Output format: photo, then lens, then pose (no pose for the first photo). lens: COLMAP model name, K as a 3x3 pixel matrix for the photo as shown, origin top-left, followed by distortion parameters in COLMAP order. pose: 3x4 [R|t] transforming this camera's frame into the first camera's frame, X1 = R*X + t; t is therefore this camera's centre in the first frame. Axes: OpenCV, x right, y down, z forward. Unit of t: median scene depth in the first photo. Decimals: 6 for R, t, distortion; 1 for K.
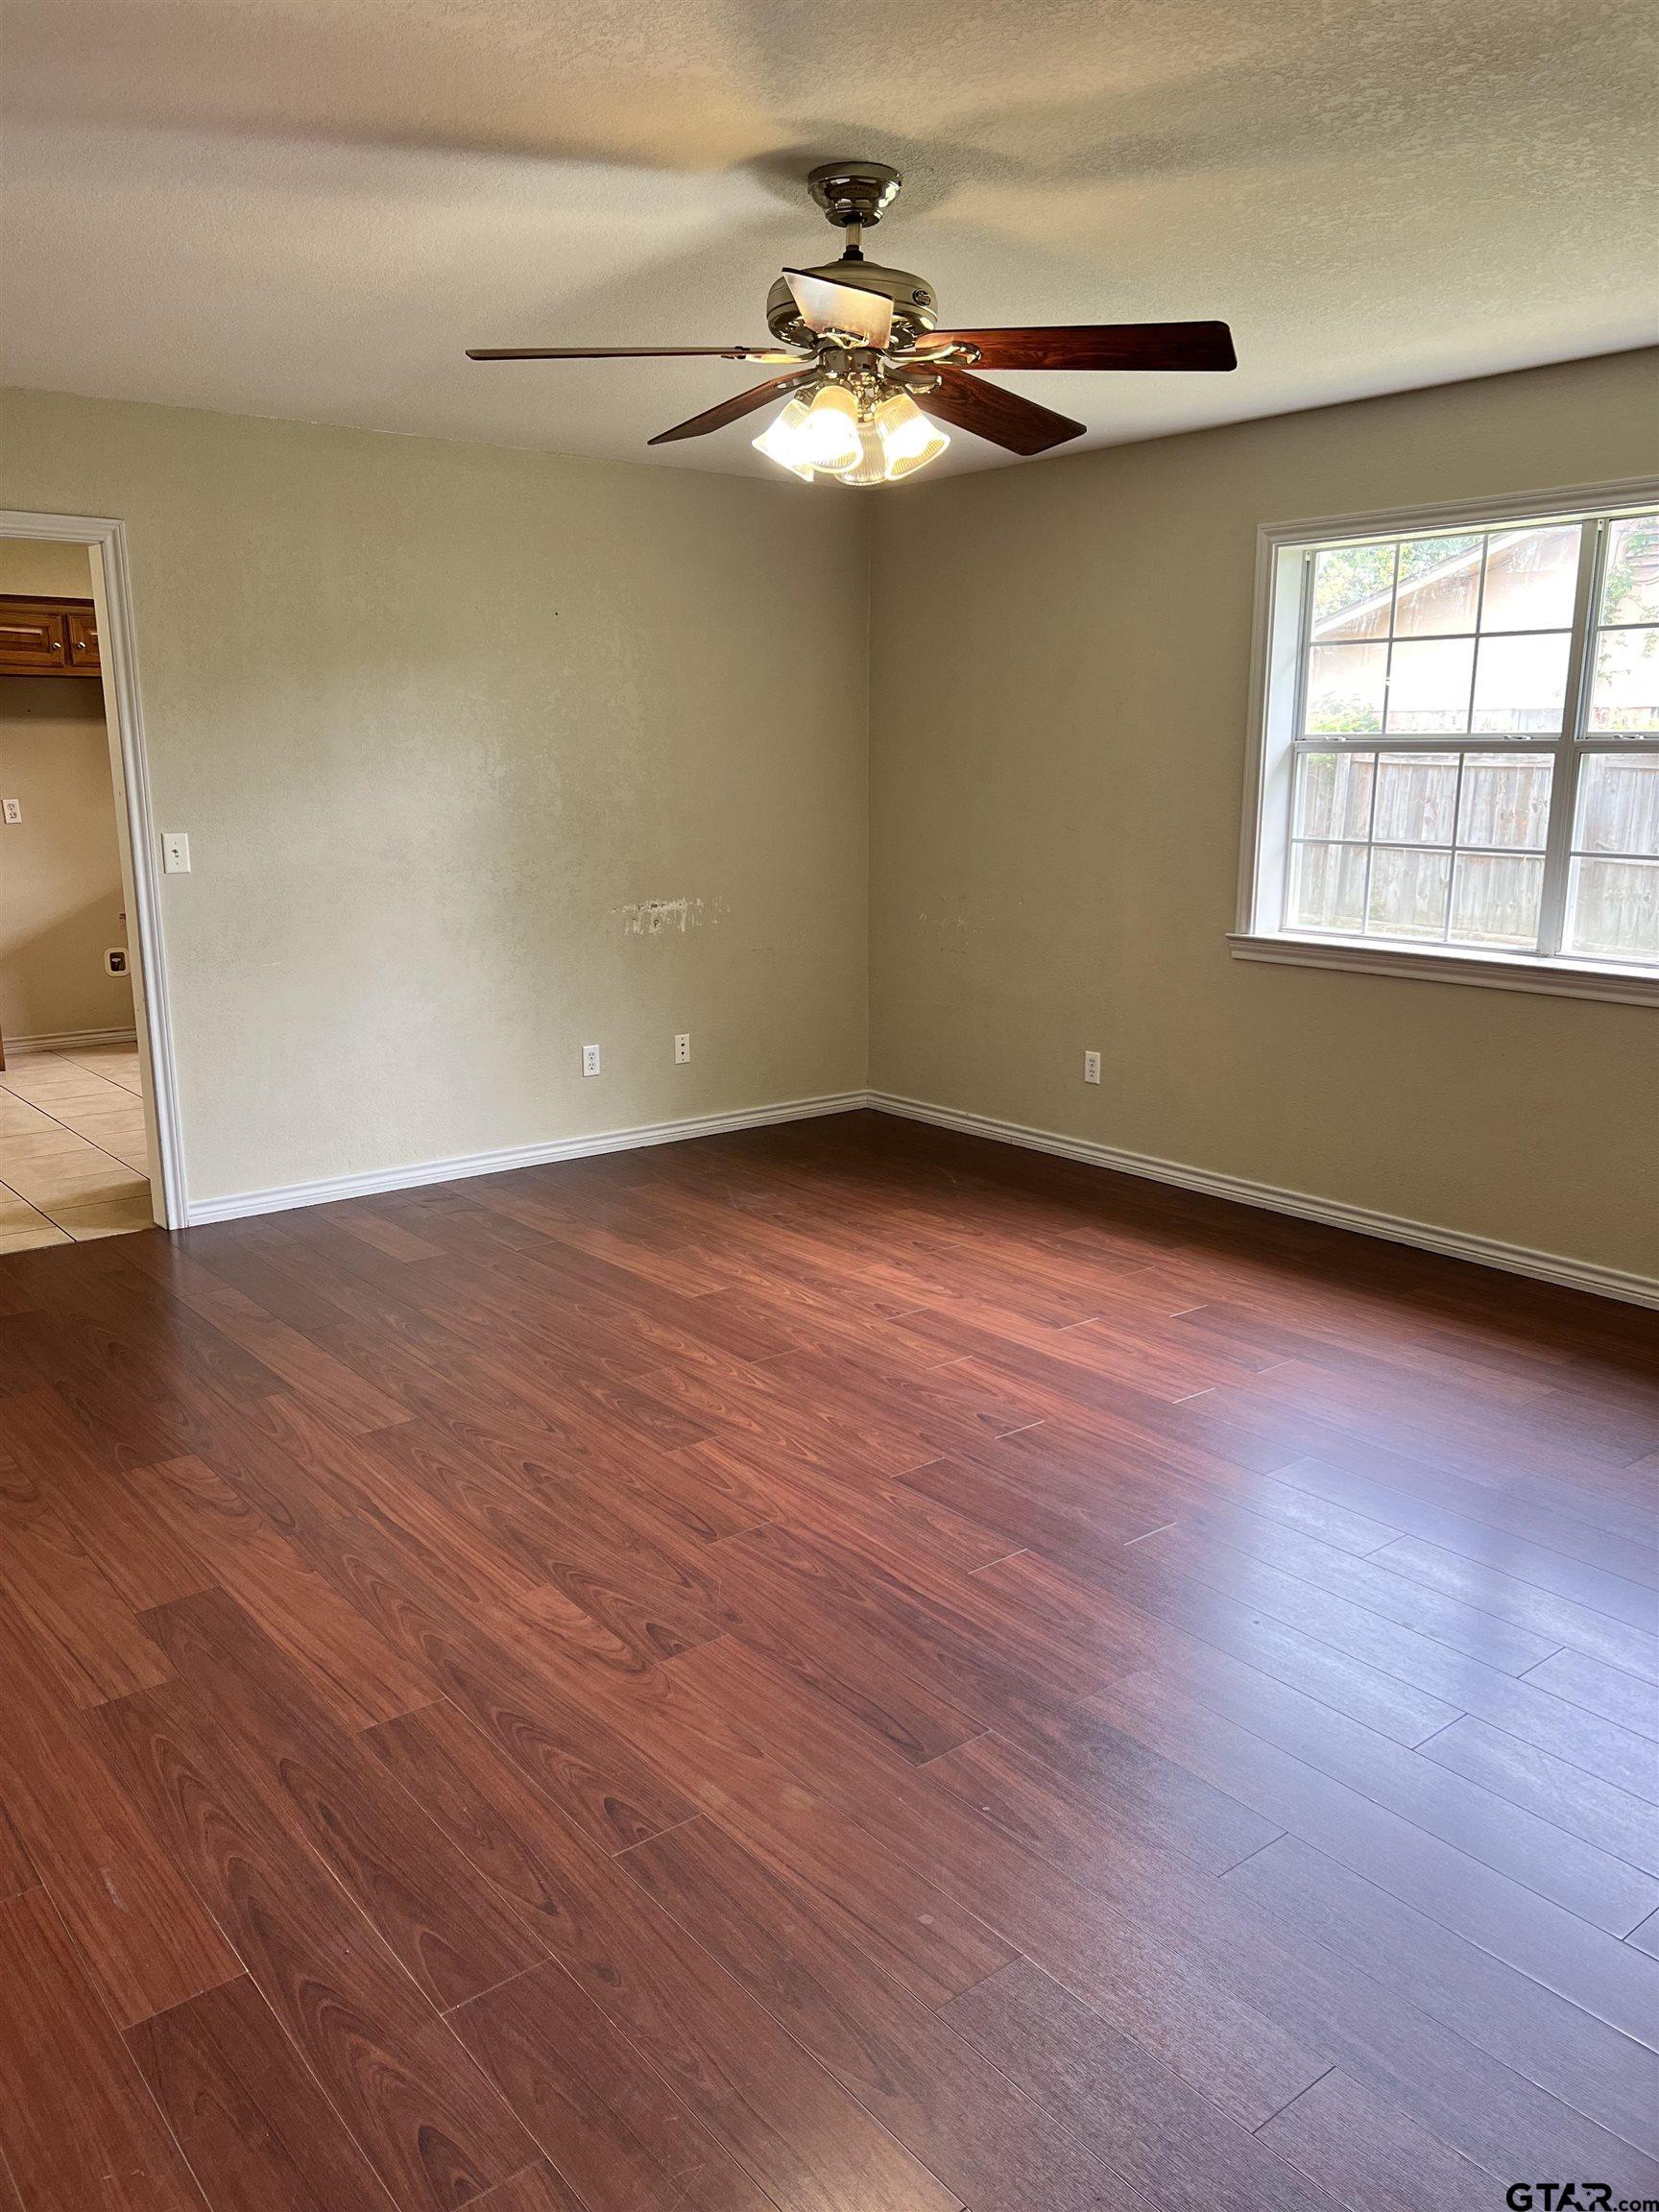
lens RADIAL K [[1661.3, 0, 813.8], [0, 1661.3, 1111.0], [0, 0, 1]] dist [0.042415, -0.053958]
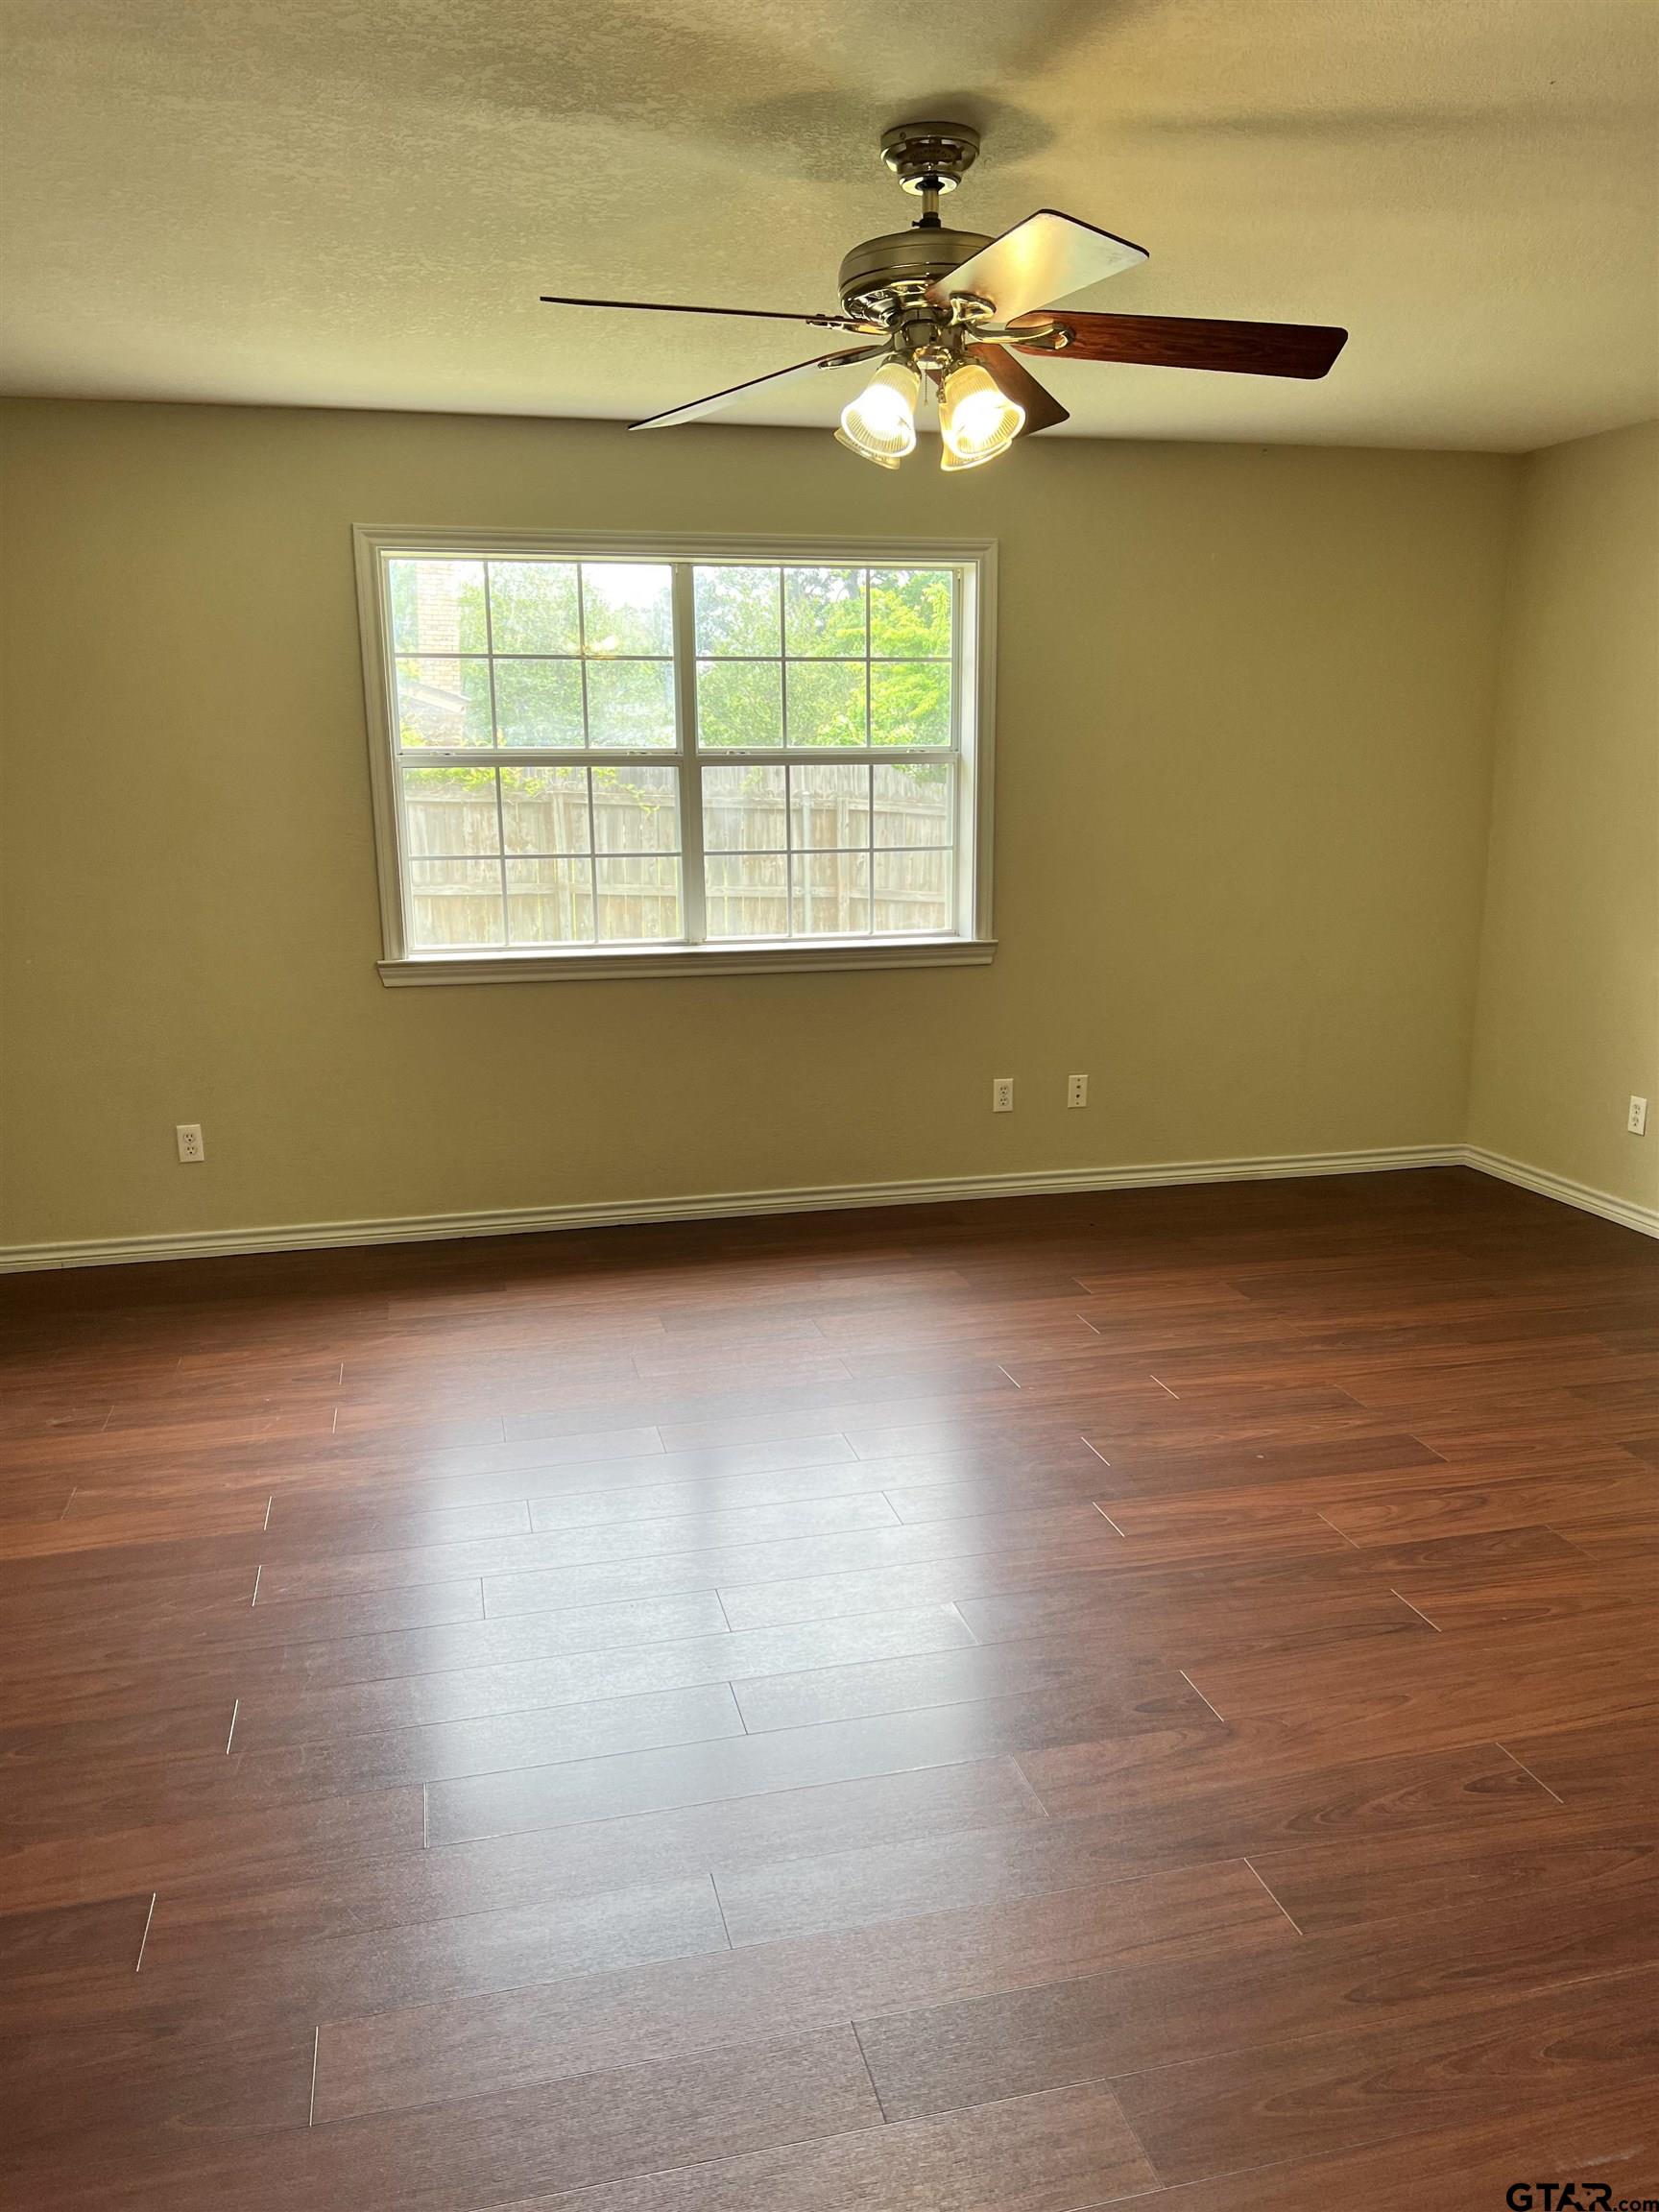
lens RADIAL K [[1601.9, 0, 871.2], [0, 1601.9, 1148.5], [0, 0, 1]] dist [0.052906, -0.132150]
pose [[0.378380, -0.206632, 0.902292, -0.524994], [0.199610, 0.970046, 0.138441, -0.082118], [-0.903872, 0.127723, 0.408292, 0.442574]]
